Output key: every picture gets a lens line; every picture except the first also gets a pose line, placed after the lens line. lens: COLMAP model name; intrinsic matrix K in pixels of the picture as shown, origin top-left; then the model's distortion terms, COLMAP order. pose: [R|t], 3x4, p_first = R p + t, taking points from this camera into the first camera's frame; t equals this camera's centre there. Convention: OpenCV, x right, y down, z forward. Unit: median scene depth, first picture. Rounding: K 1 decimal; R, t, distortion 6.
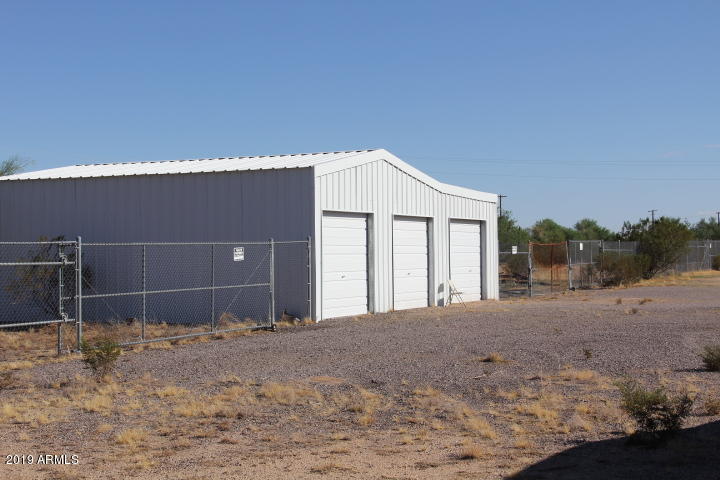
lens RADIAL K [[1180.1, 0, 360.0], [0, 1180.1, 240.0], [0, 0, 1]] dist [0.185812, 0.047305]
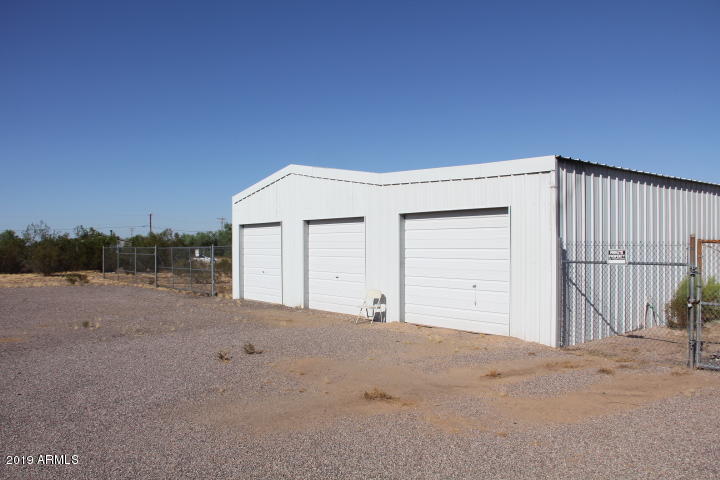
lens RADIAL K [[601.6, 0, 364.4], [0, 601.6, 243.7], [0, 0, 1]] dist [-0.178895, 0.153712]
pose [[-0.445522, -0.014086, -0.895160, 0.496820], [-0.000452, 0.999880, -0.015509, 0.008677], [0.895271, -0.006506, -0.445475, 1.292446]]
